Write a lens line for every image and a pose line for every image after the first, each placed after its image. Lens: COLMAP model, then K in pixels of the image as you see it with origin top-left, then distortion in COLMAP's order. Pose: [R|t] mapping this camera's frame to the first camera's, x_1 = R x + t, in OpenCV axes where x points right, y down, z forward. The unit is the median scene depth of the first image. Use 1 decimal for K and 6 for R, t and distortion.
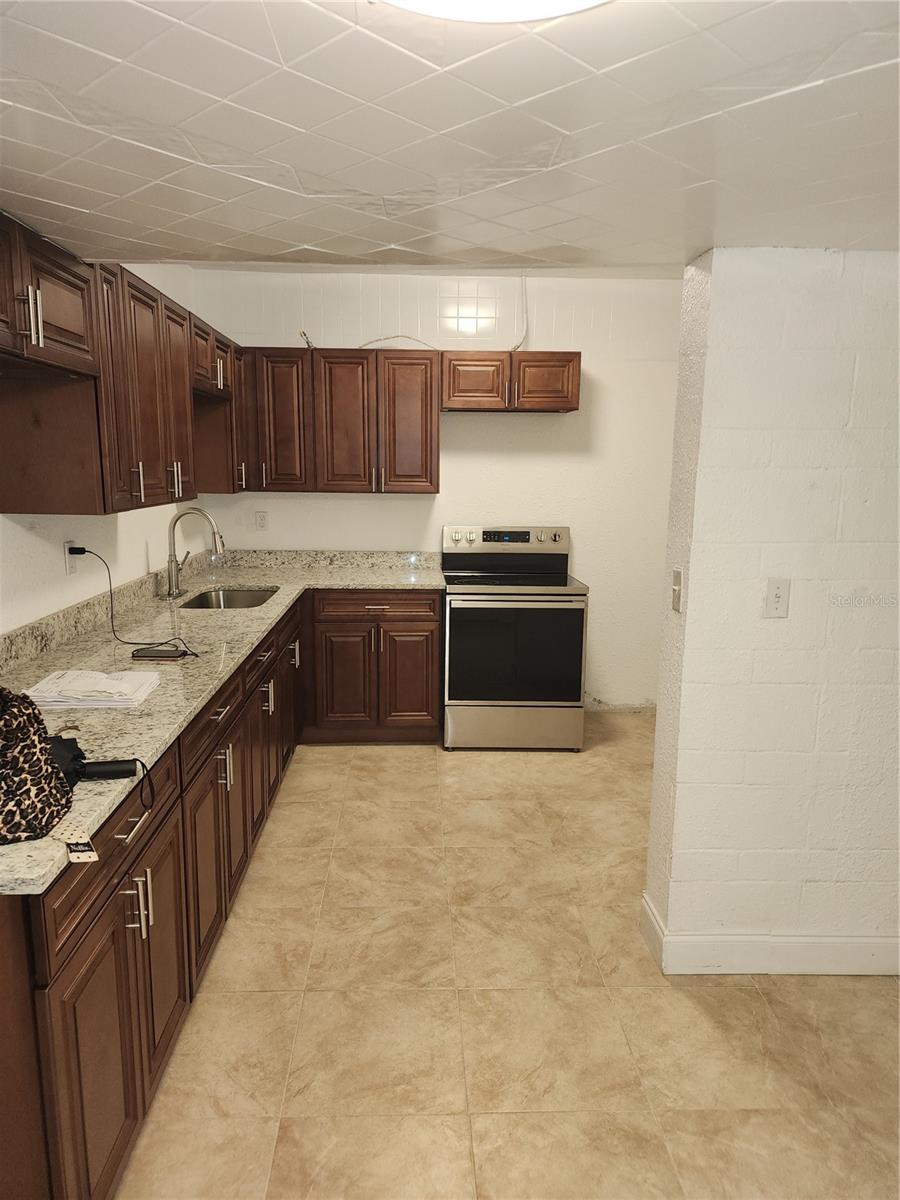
lens RADIAL K [[795.5, 0, 450.0], [0, 795.5, 600.0], [0, 0, 1]] dist [0.076169, -0.073554]
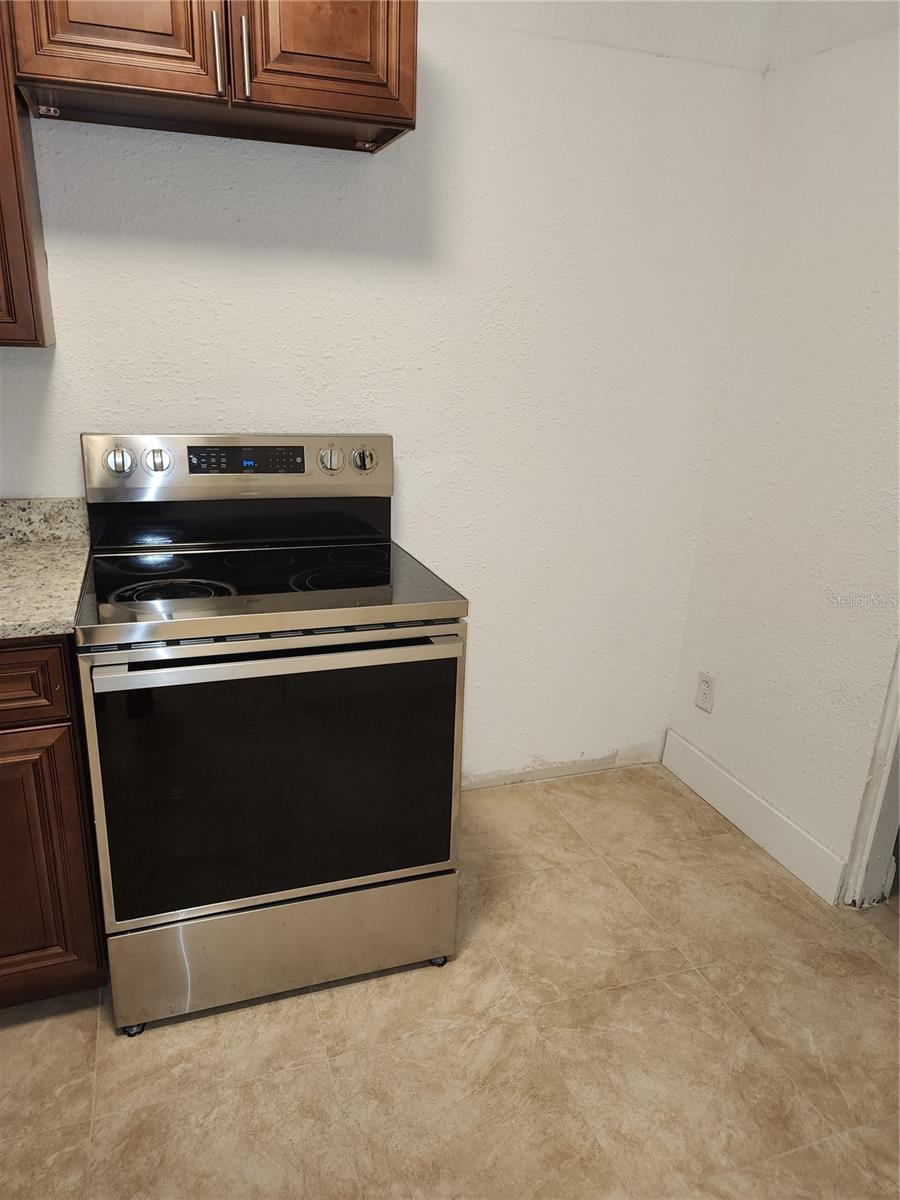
lens RADIAL K [[820.5, 0, 449.0], [0, 820.5, 622.2], [0, 0, 1]] dist [0.001049, 0.002024]
pose [[0.957703, -0.075249, 0.277746, 0.049889], [0.026623, 0.984234, 0.174856, -0.074165], [-0.286524, -0.160066, 0.944607, 0.595995]]
